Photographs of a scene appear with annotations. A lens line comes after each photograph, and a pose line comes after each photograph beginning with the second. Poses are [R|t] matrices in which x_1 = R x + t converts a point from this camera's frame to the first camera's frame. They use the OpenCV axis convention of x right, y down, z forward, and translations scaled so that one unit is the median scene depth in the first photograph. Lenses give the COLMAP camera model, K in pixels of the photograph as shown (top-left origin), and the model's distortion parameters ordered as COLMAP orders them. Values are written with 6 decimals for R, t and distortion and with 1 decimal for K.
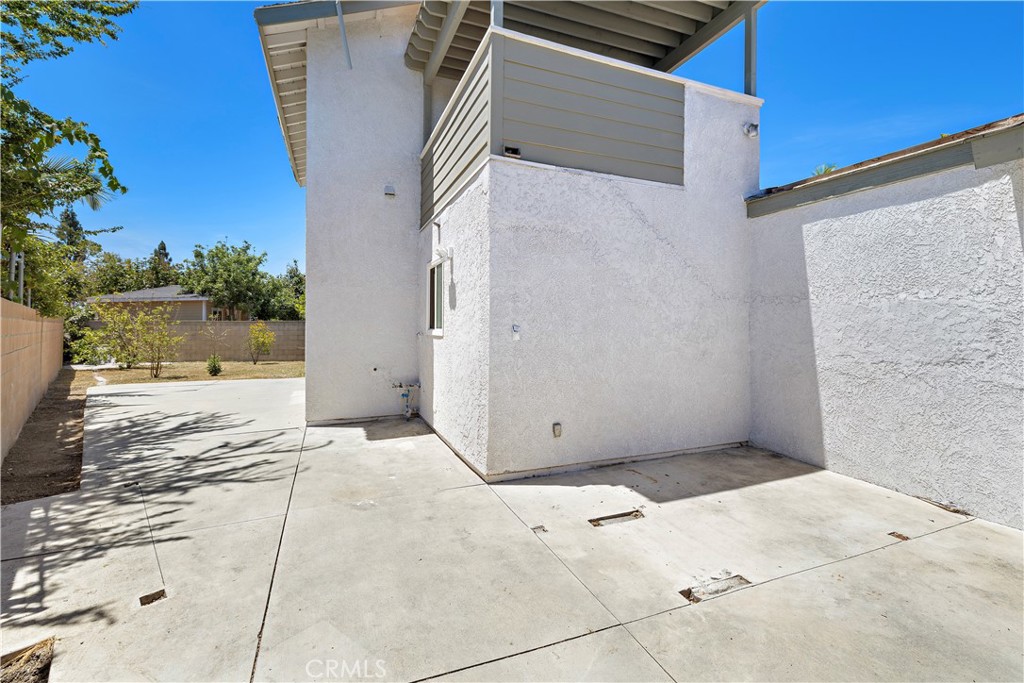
lens RADIAL K [[435.8, 0, 512.1], [0, 435.8, 324.3], [0, 0, 1]] dist [-0.000196, 0.000545]
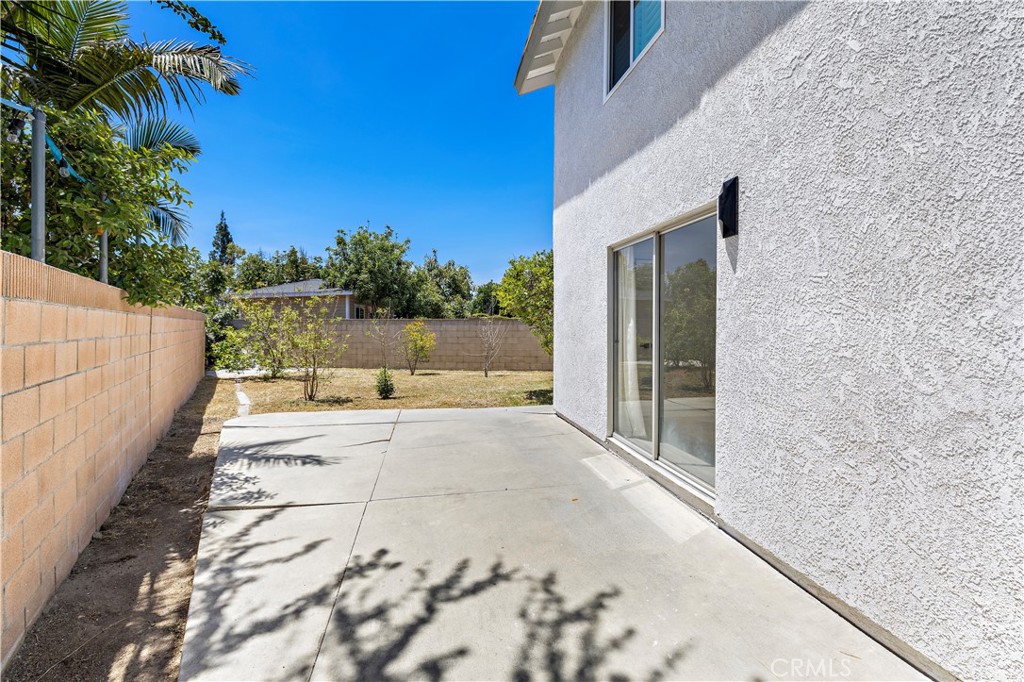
lens RADIAL K [[435.8, 0, 511.0], [0, 435.8, 334.2], [0, 0, 1]] dist [-0.000196, 0.000545]
pose [[0.977566, 0.007213, -0.210504, -0.219532], [-0.002633, 0.999754, 0.022029, 0.001944], [0.210611, -0.020980, 0.977345, 0.239384]]
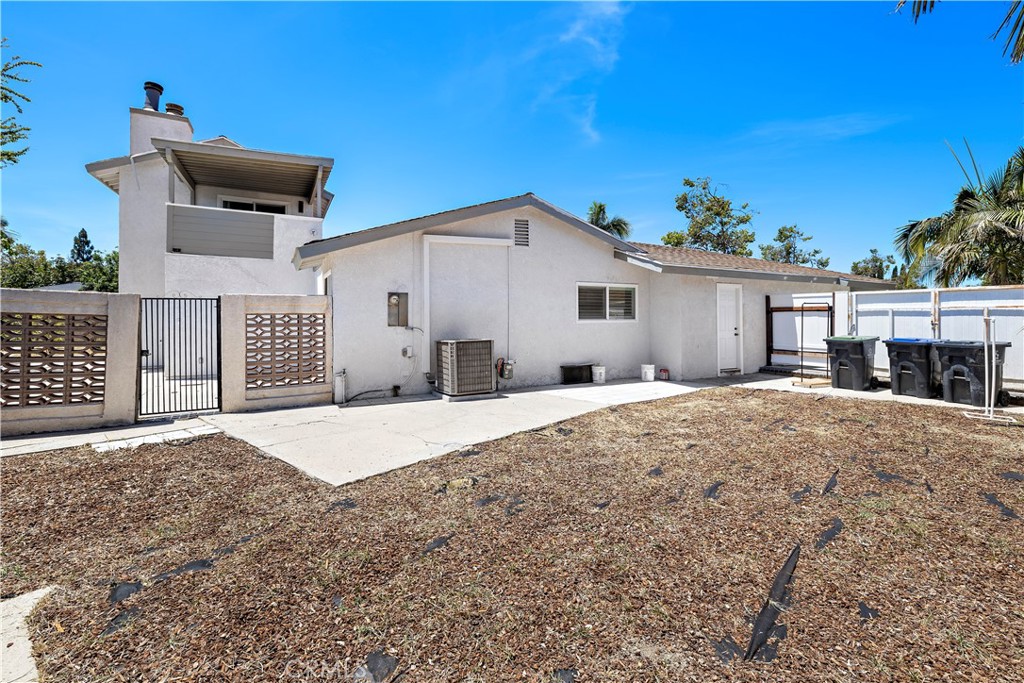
lens RADIAL K [[435.8, 0, 496.8], [0, 435.8, 319.6], [0, 0, 1]] dist [-0.000196, 0.000545]
pose [[0.997028, 0.006426, 0.076777, 0.319496], [-0.007122, 0.999936, 0.008804, -0.005319], [-0.076716, -0.009325, 0.997009, -0.322545]]
